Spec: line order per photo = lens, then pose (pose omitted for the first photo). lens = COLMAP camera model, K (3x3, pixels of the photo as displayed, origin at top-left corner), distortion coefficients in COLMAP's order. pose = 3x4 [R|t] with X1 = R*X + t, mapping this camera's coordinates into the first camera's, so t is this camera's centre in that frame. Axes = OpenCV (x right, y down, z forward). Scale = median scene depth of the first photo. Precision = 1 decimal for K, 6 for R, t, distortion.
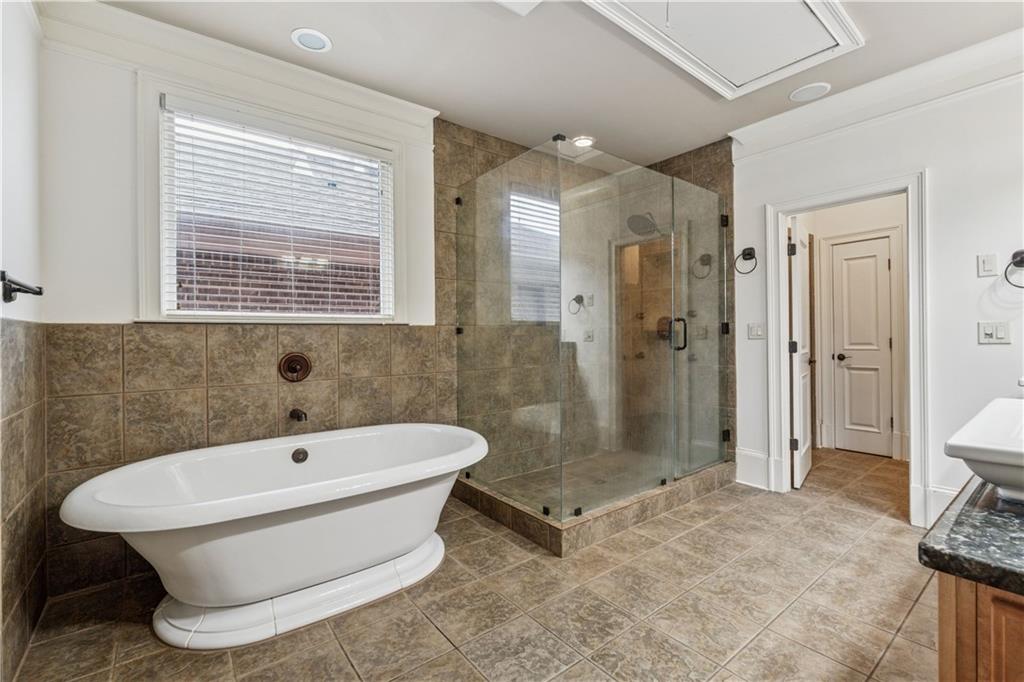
lens RADIAL K [[433.9, 0, 509.7], [0, 433.9, 336.9], [0, 0, 1]] dist [-0.011277, 0.000212]
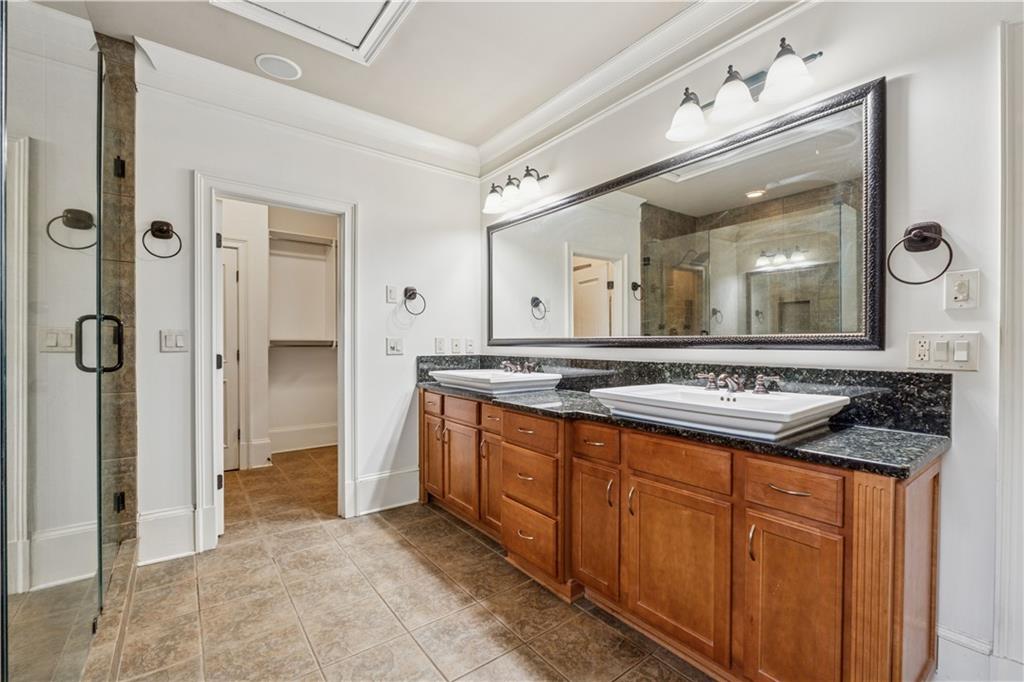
lens RADIAL K [[433.9, 0, 511.0], [0, 433.9, 349.8], [0, 0, 1]] dist [-0.011277, 0.000212]
pose [[0.009989, 0.000507, 0.999950, -0.152425], [-0.002686, 0.999996, -0.000480, 0.000556], [-0.999946, -0.002681, 0.009991, 0.479613]]
